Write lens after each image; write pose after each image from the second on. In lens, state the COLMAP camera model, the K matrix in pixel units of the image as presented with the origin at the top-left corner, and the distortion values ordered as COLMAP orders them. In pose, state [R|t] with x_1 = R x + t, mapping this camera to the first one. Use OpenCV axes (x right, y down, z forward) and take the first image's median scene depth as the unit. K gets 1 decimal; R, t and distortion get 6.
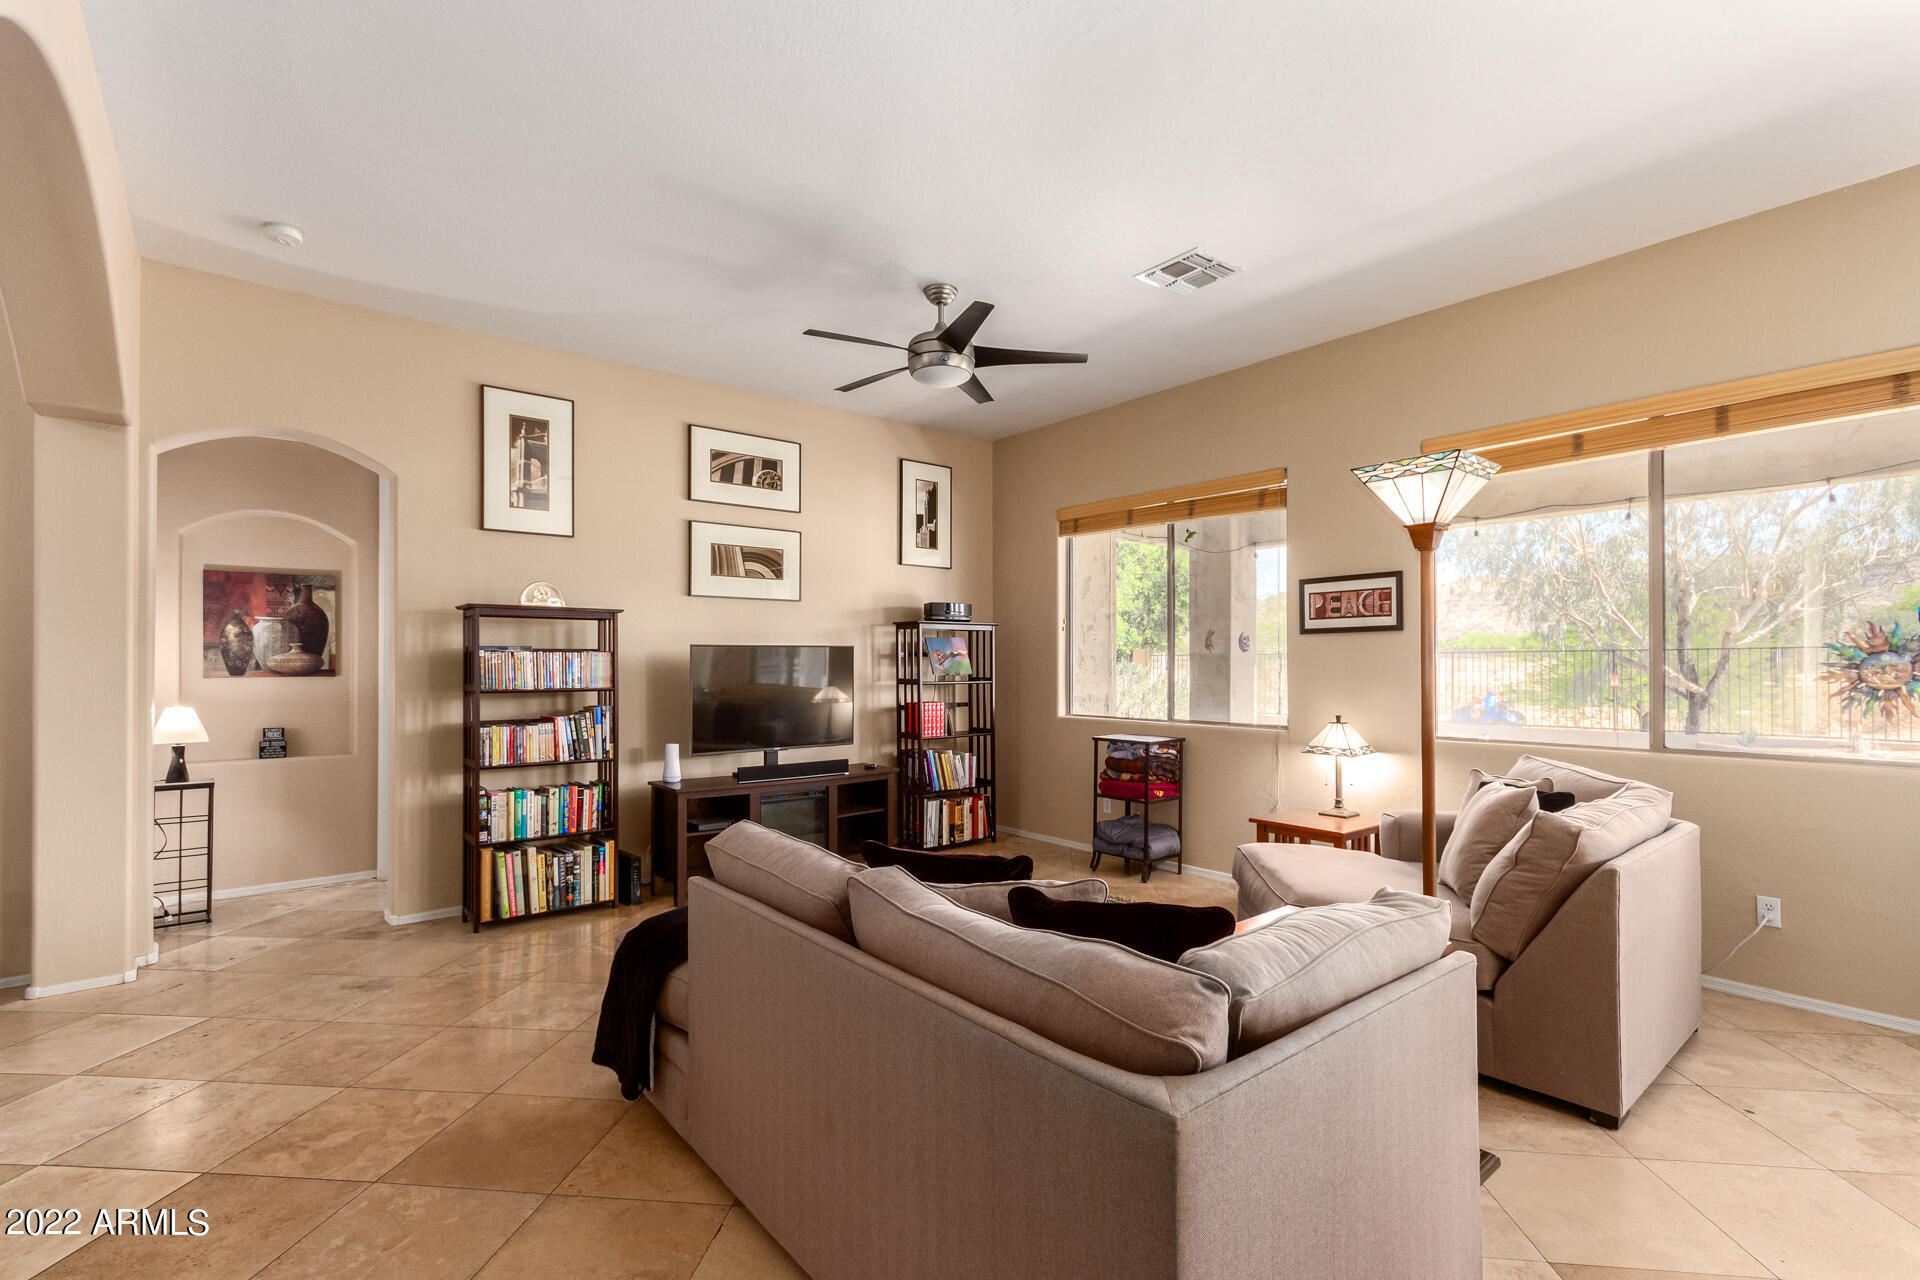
lens RADIAL K [[890.9, 0, 953.7], [0, 890.9, 655.2], [0, 0, 1]] dist [0.007392, 0.000388]
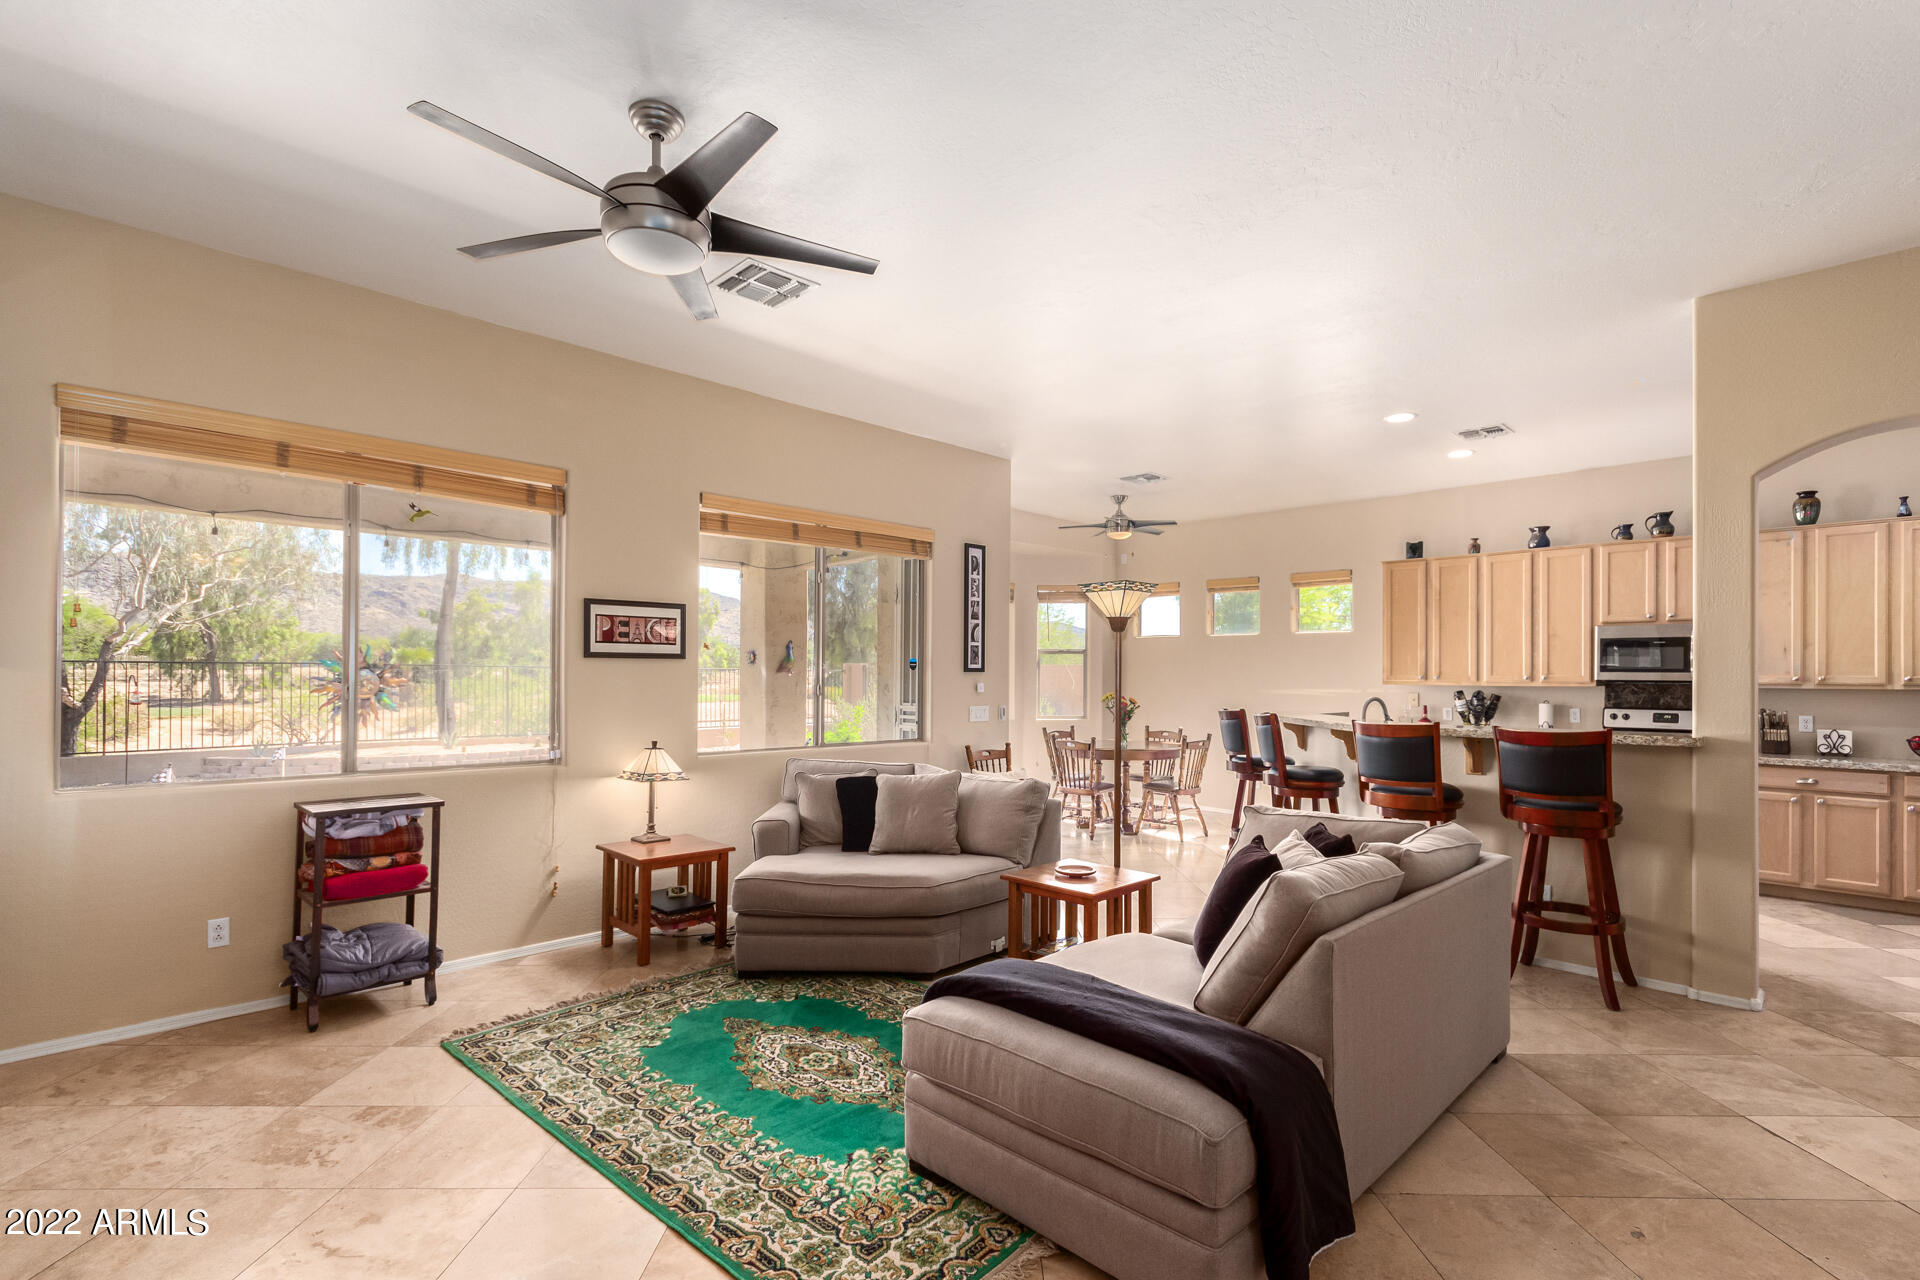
lens RADIAL K [[890.9, 0, 958.7], [0, 890.9, 671.3], [0, 0, 1]] dist [0.007392, 0.000388]
pose [[-0.100798, 0.006789, 0.994884, -0.574951], [-0.017782, 0.999805, -0.008624, -0.008403], [-0.994748, -0.018560, -0.100658, 0.722710]]
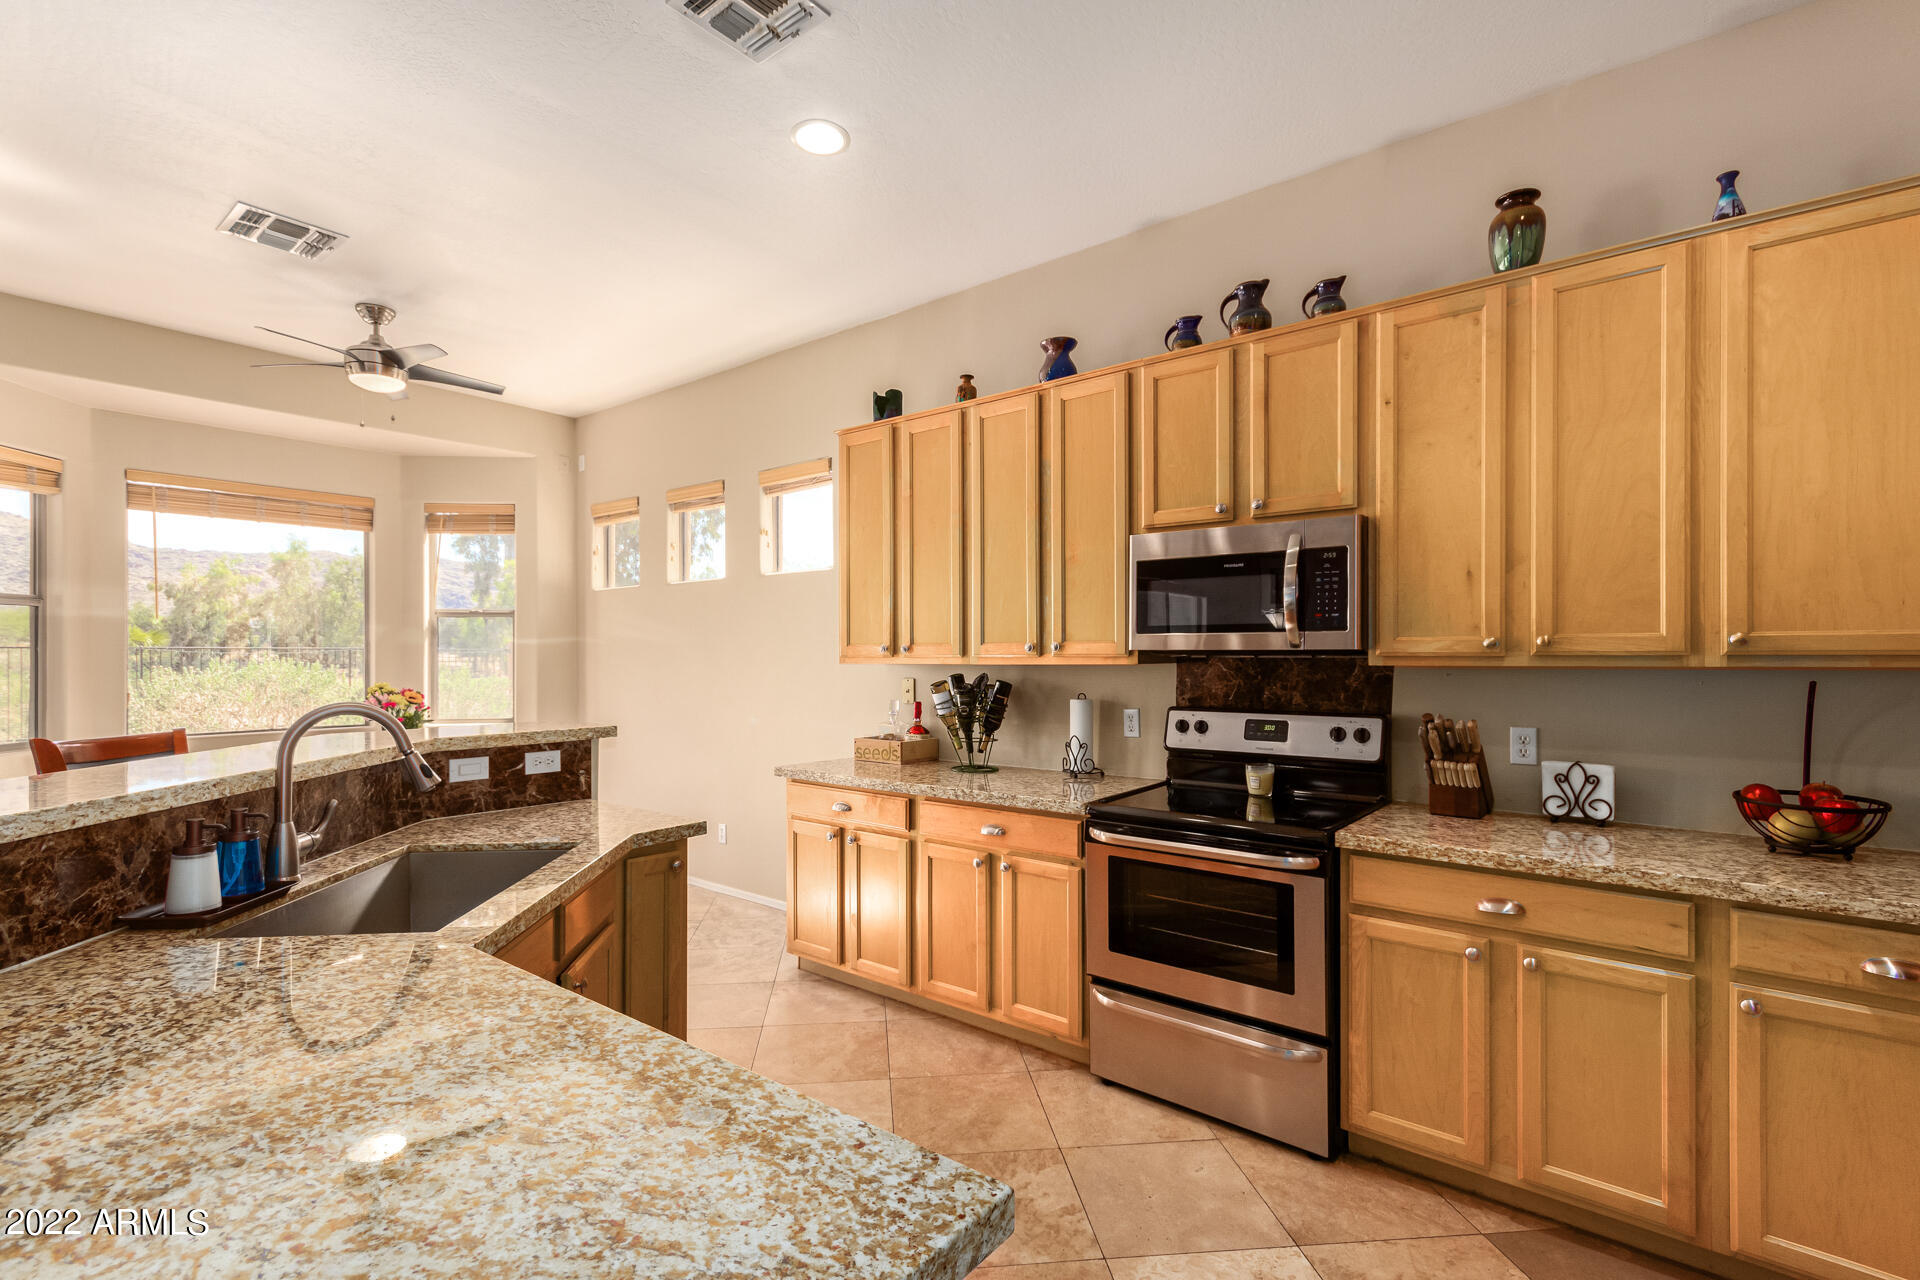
lens RADIAL K [[890.9, 0, 952.4], [0, 890.9, 656.9], [0, 0, 1]] dist [0.007392, 0.000388]
pose [[-0.202476, 0.001005, 0.979287, 0.085674], [-0.009028, 0.999955, -0.002893, -0.016604], [-0.979246, -0.009427, -0.202458, -0.125102]]
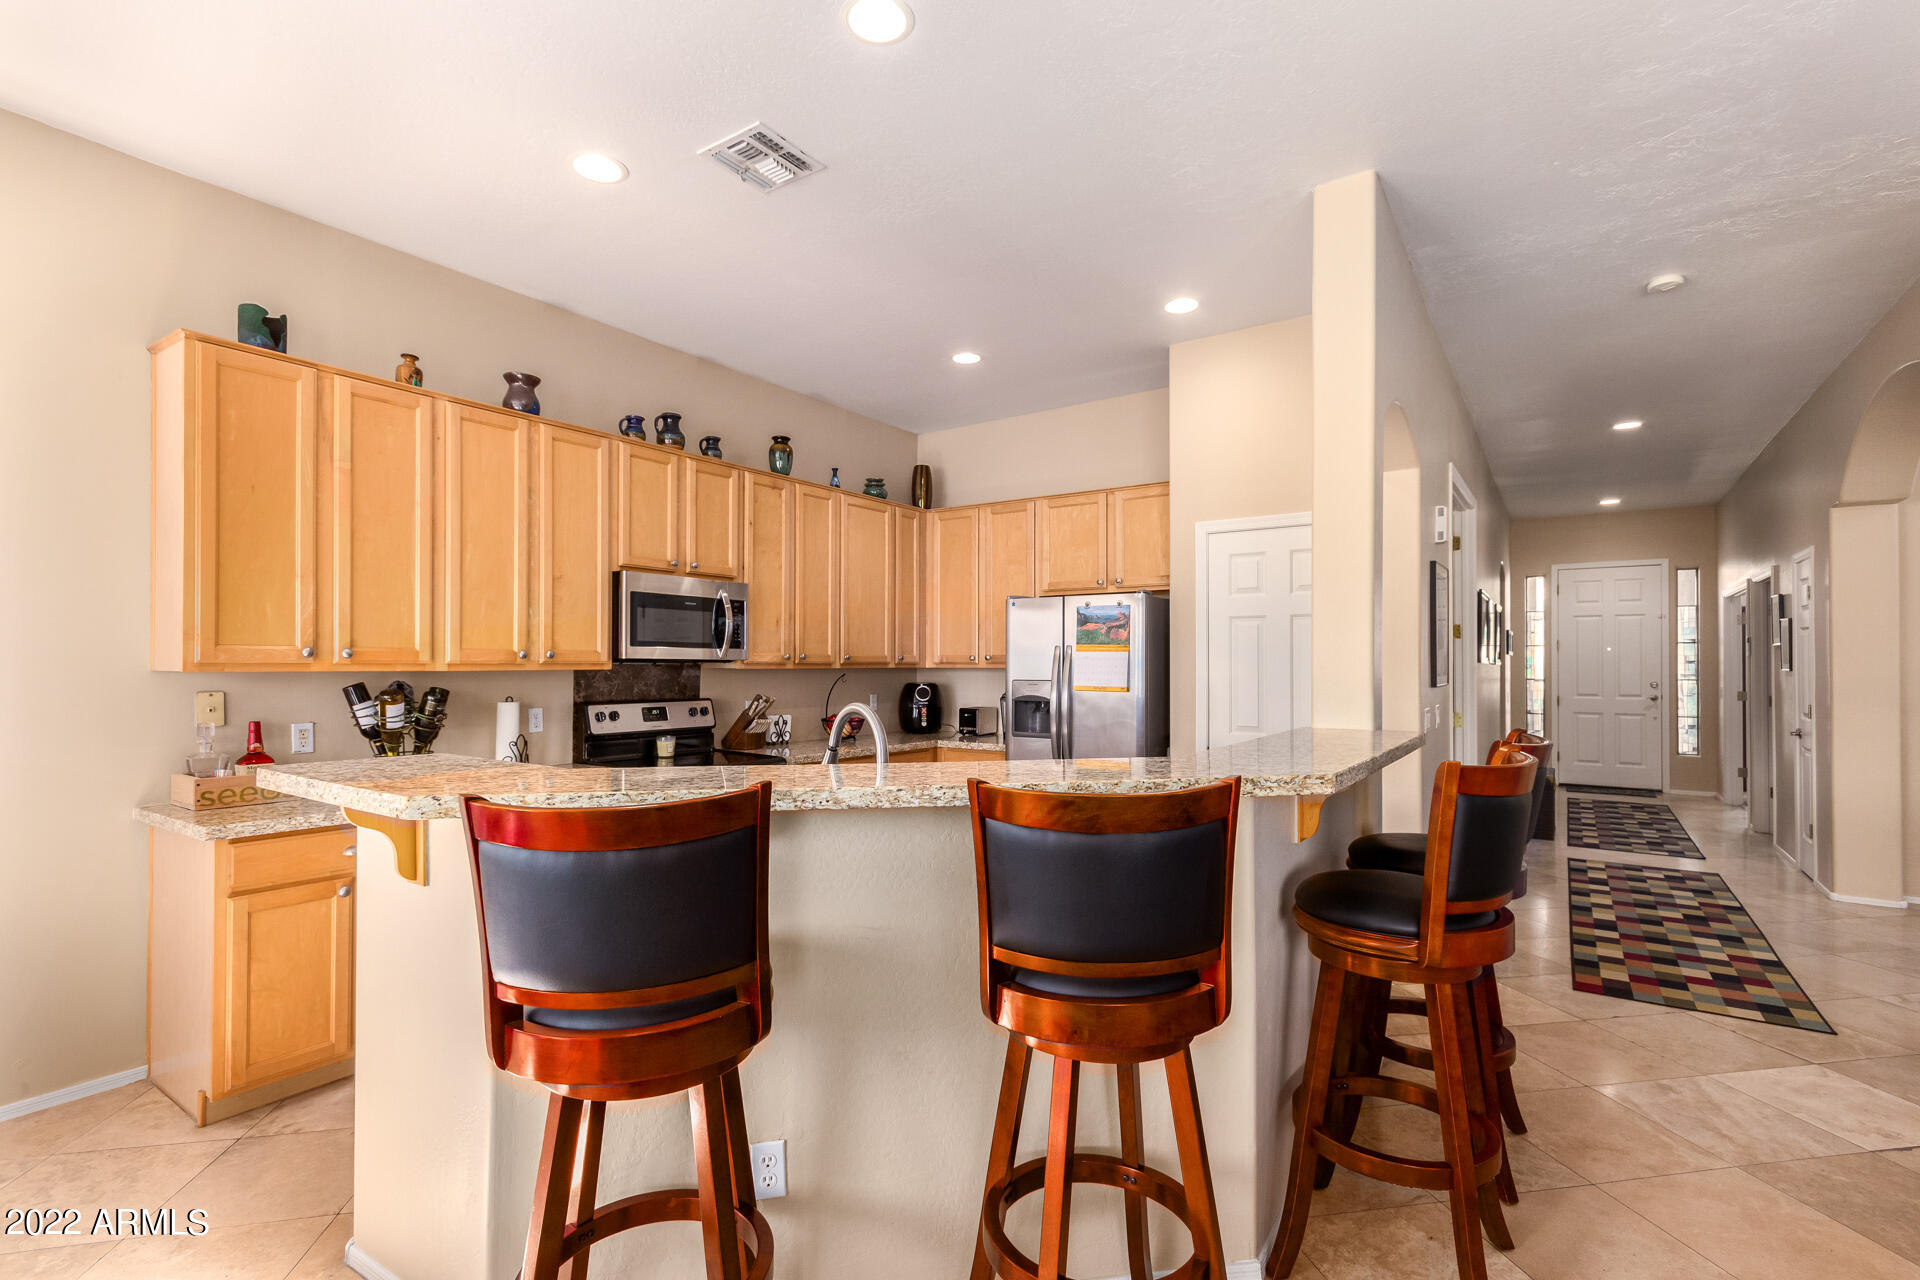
lens RADIAL K [[890.9, 0, 958.7], [0, 890.9, 652.1], [0, 0, 1]] dist [0.007392, 0.000388]
pose [[-0.957832, -0.005425, -0.287278, 0.616829], [0.000980, 0.999754, -0.022145, -0.011725], [0.287327, -0.021493, -0.957591, 0.501184]]
